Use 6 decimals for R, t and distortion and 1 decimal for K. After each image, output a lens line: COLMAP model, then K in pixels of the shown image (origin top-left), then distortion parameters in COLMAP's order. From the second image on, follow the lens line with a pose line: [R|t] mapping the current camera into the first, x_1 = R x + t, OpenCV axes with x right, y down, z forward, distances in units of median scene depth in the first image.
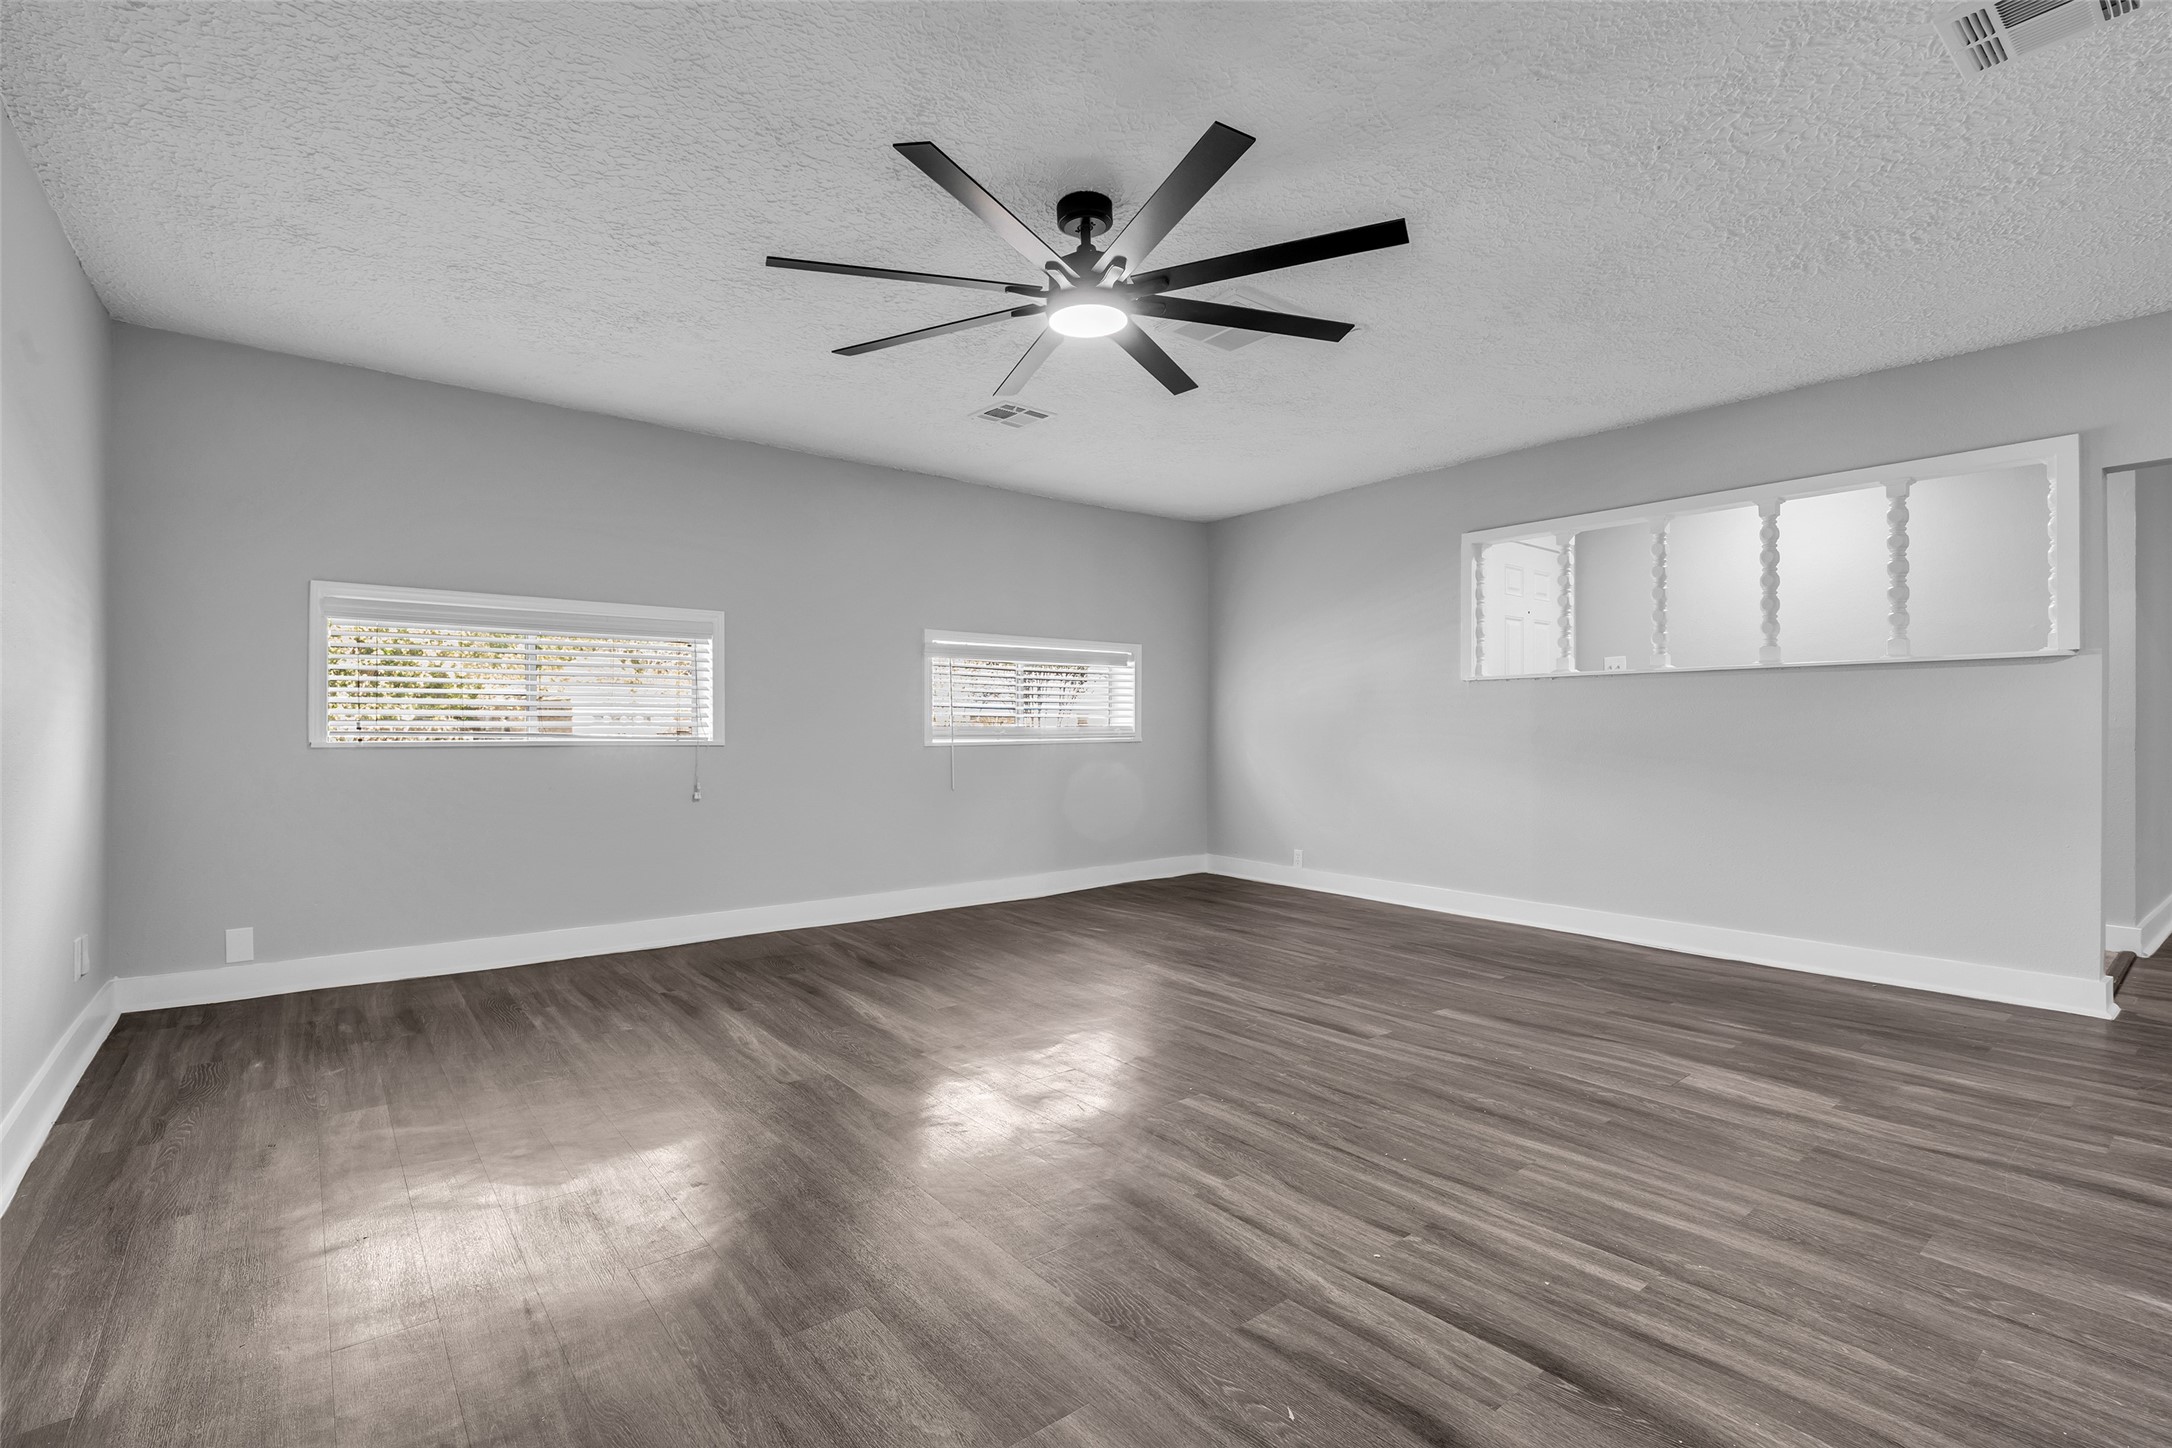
lens RADIAL K [[994.9, 0, 1085.4], [0, 994.9, 709.3], [0, 0, 1]] dist [-0.019233, 0.005412]
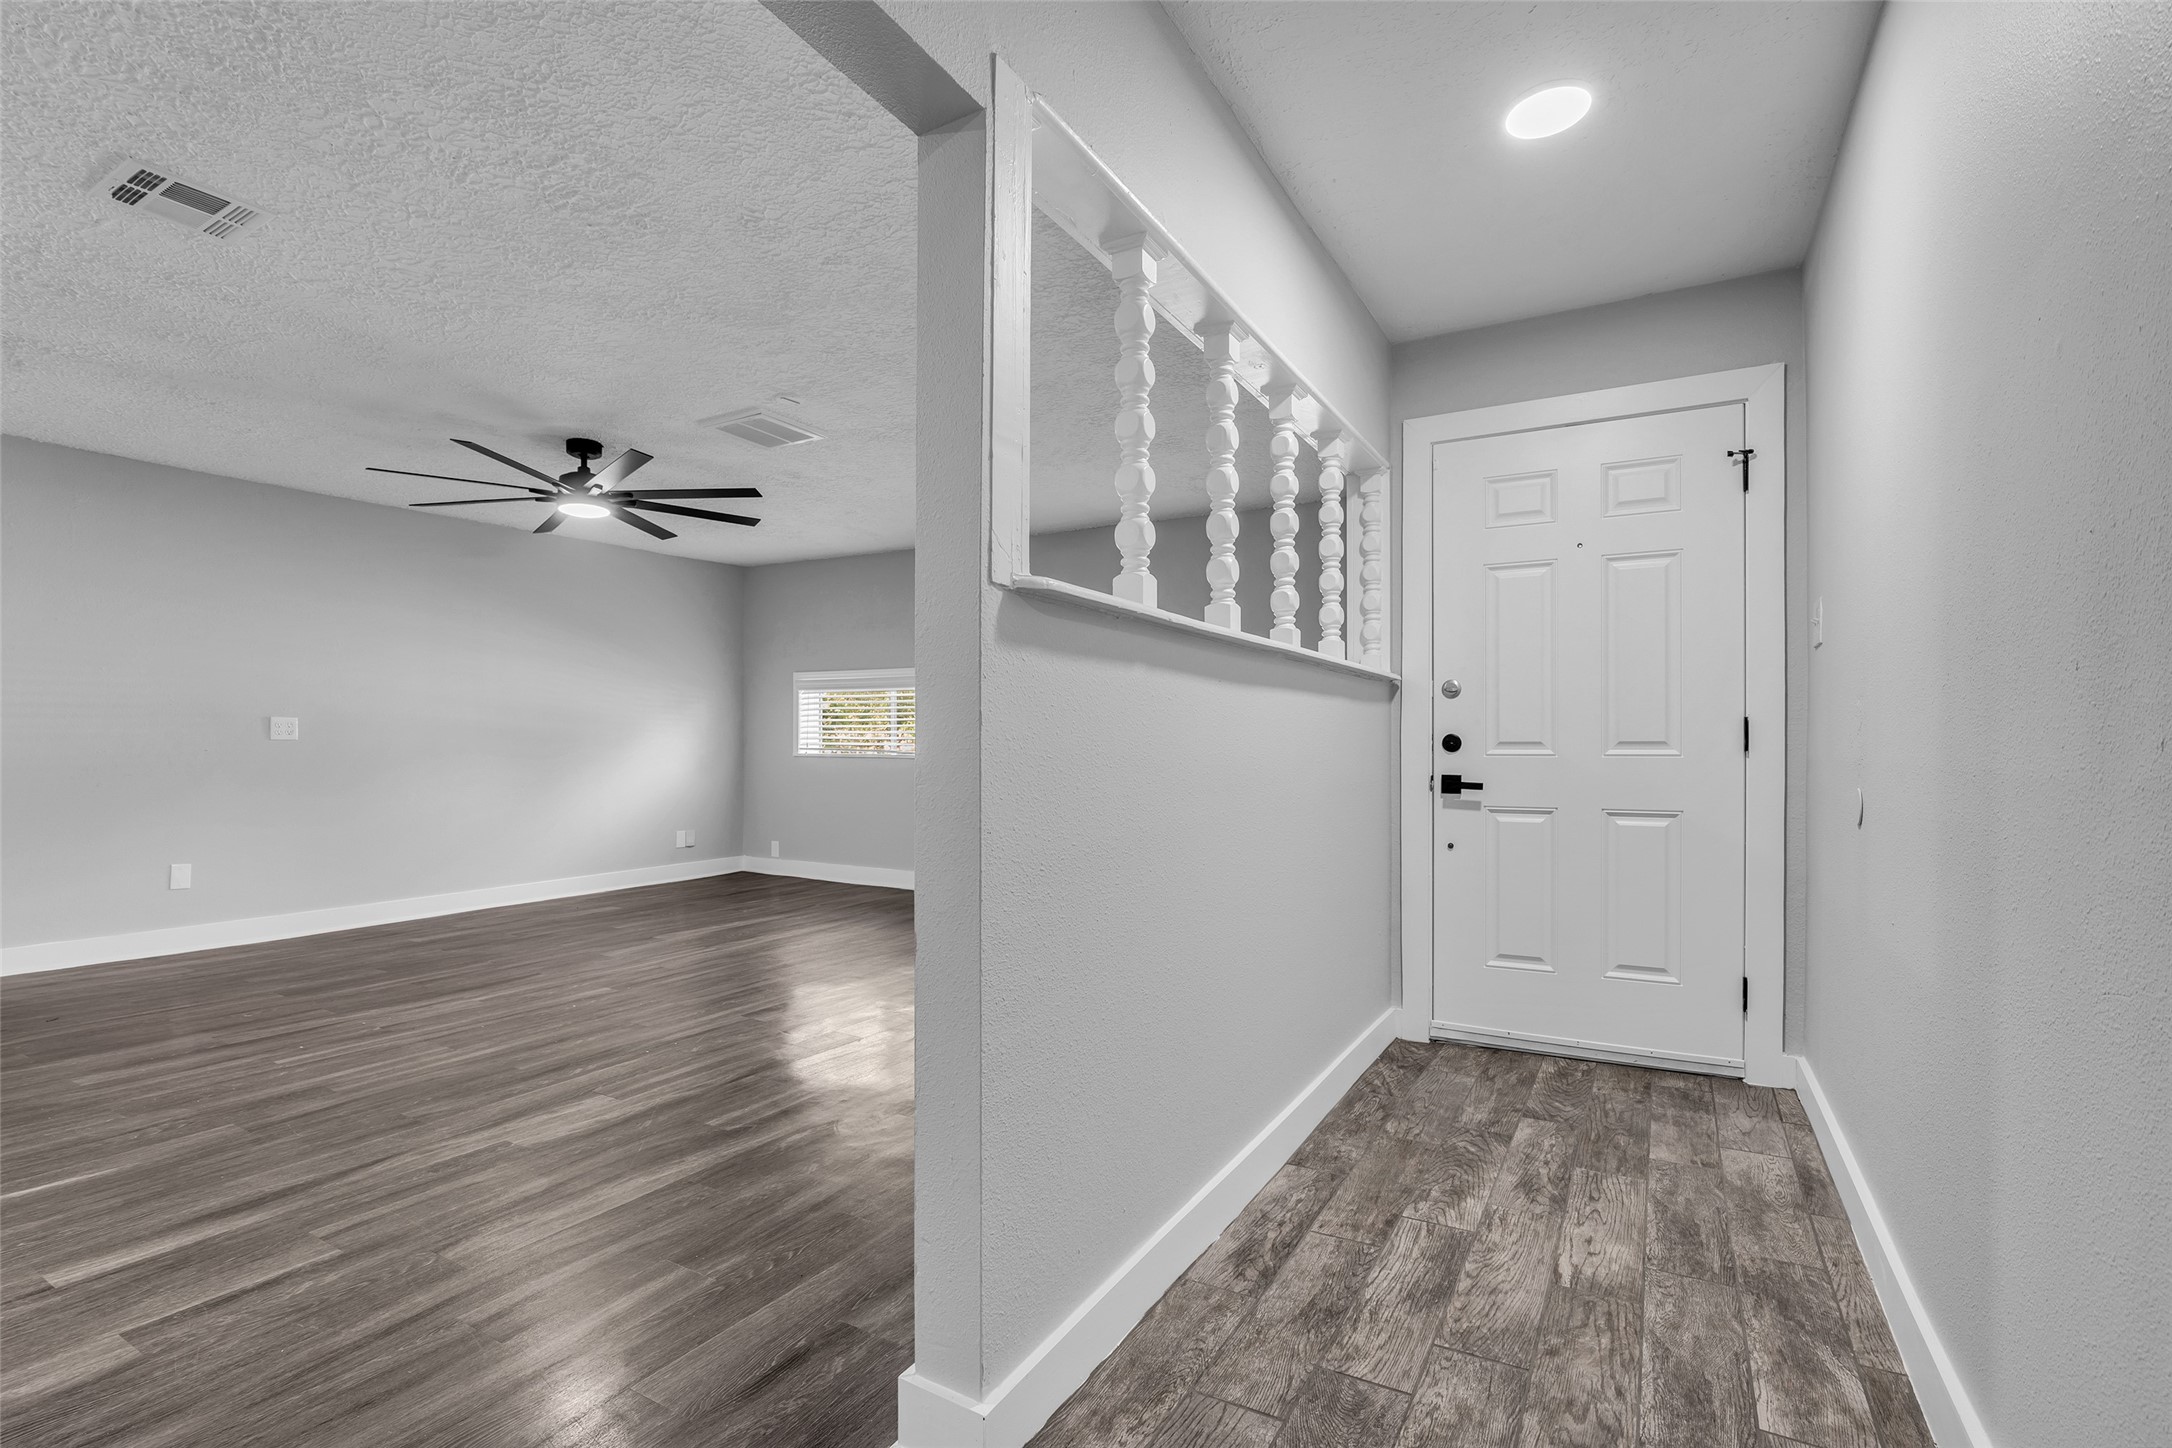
lens RADIAL K [[994.9, 0, 1080.2], [0, 994.9, 746.7], [0, 0, 1]] dist [-0.019233, 0.005412]
pose [[0.352289, 0.005709, -0.935874, 1.785612], [0.013693, 0.999843, 0.011254, 0.006868], [0.935791, -0.016780, 0.352156, 1.133178]]
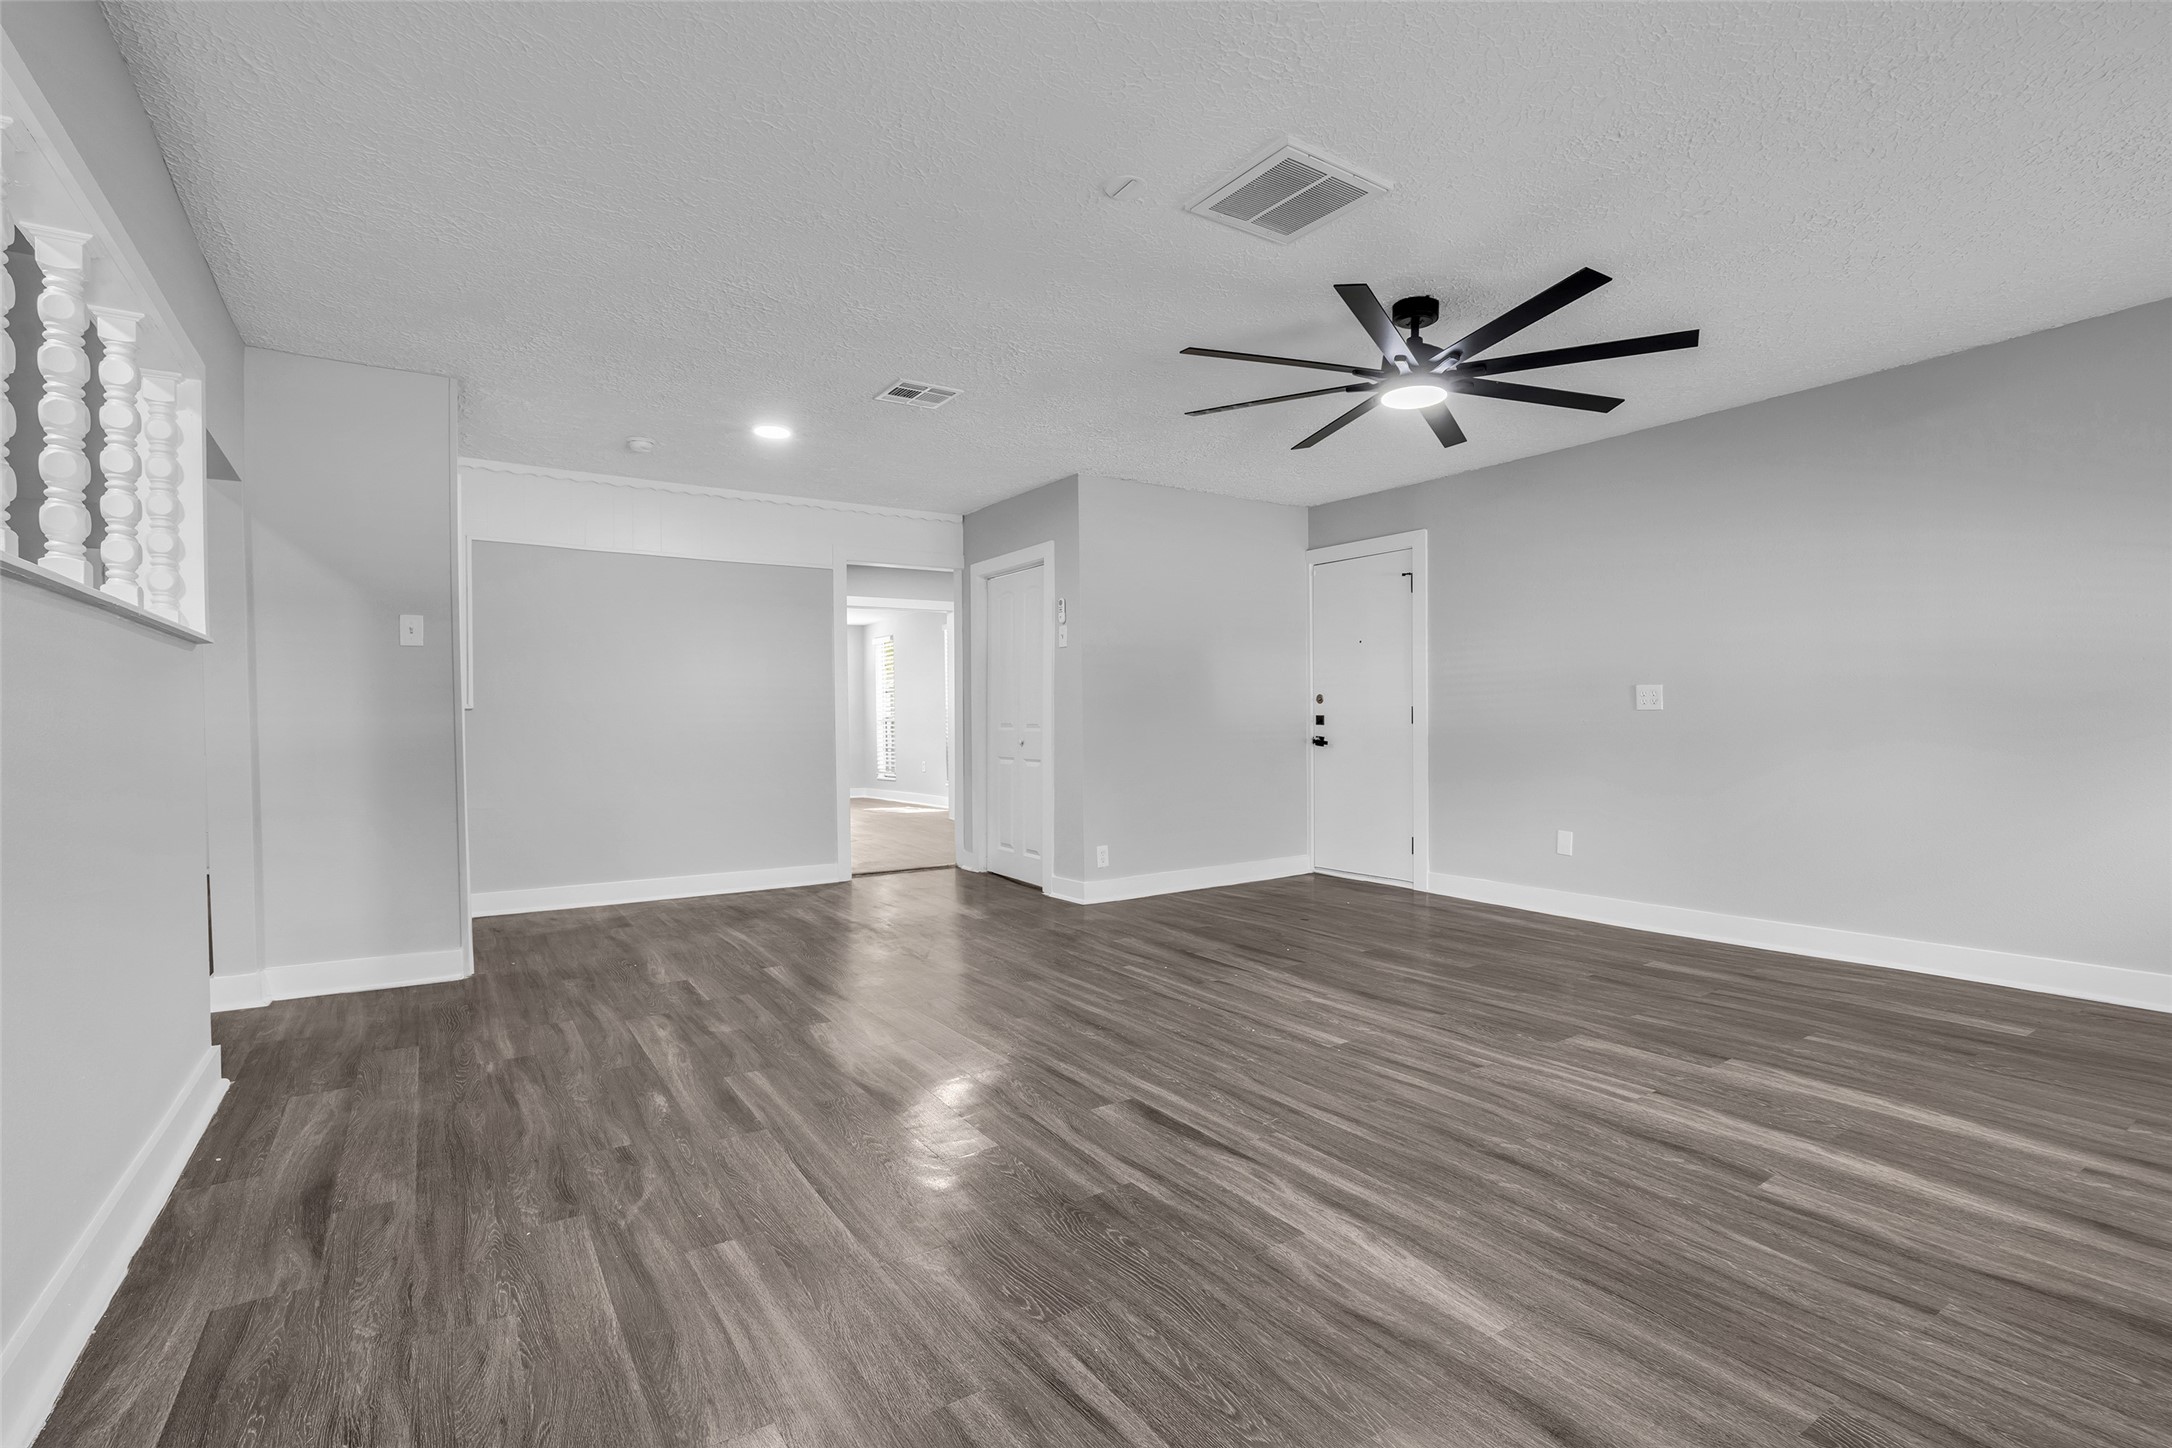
lens RADIAL K [[994.9, 0, 1089.8], [0, 994.9, 714.1], [0, 0, 1]] dist [-0.019233, 0.005412]
pose [[-0.996371, 0.011383, 0.084351, 0.288988], [0.009449, 0.999684, -0.023287, 0.032319], [-0.084589, -0.022406, -0.996164, 2.159331]]
